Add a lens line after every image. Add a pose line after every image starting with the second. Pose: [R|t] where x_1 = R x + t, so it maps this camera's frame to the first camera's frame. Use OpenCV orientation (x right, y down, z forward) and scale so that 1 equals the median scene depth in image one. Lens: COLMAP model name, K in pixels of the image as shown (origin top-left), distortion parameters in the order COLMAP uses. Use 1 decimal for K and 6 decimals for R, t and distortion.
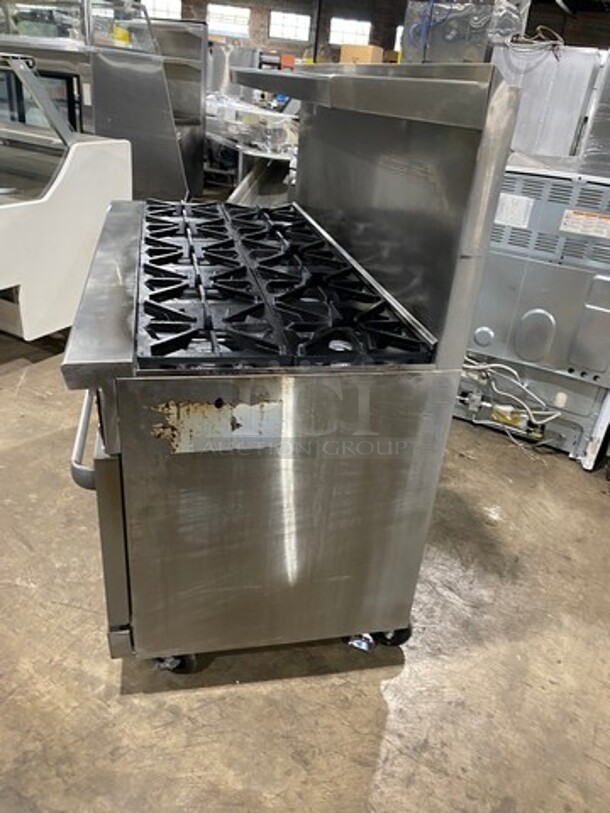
lens RADIAL K [[616.7, 0, 305.0], [0, 616.7, 406.5], [0, 0, 1]] dist [0.001045, 0.004016]
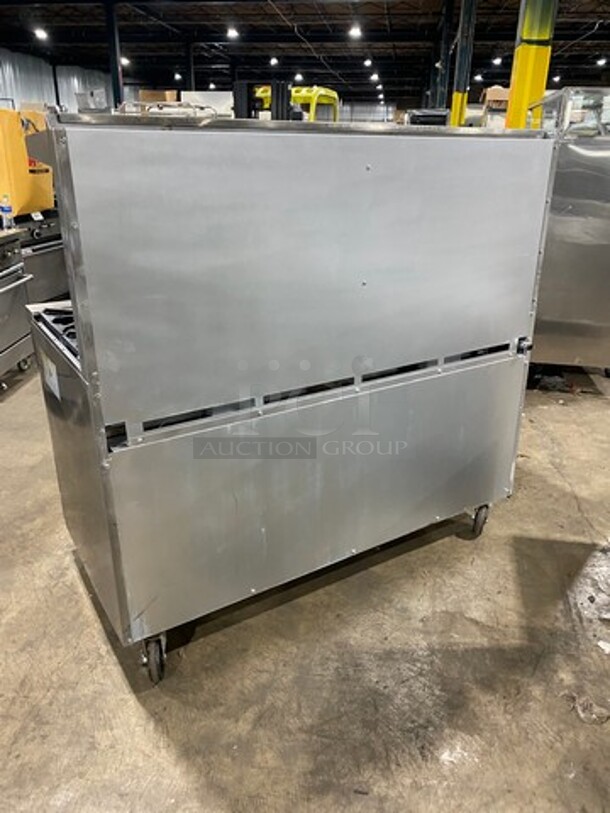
lens RADIAL K [[616.7, 0, 305.0], [0, 616.7, 406.5], [0, 0, 1]] dist [0.001045, 0.004016]
pose [[0.349171, 0.293549, -0.889892, 1.117082], [-0.422185, 0.897100, 0.130272, -0.273450], [0.836564, 0.330212, 0.437174, 0.705947]]
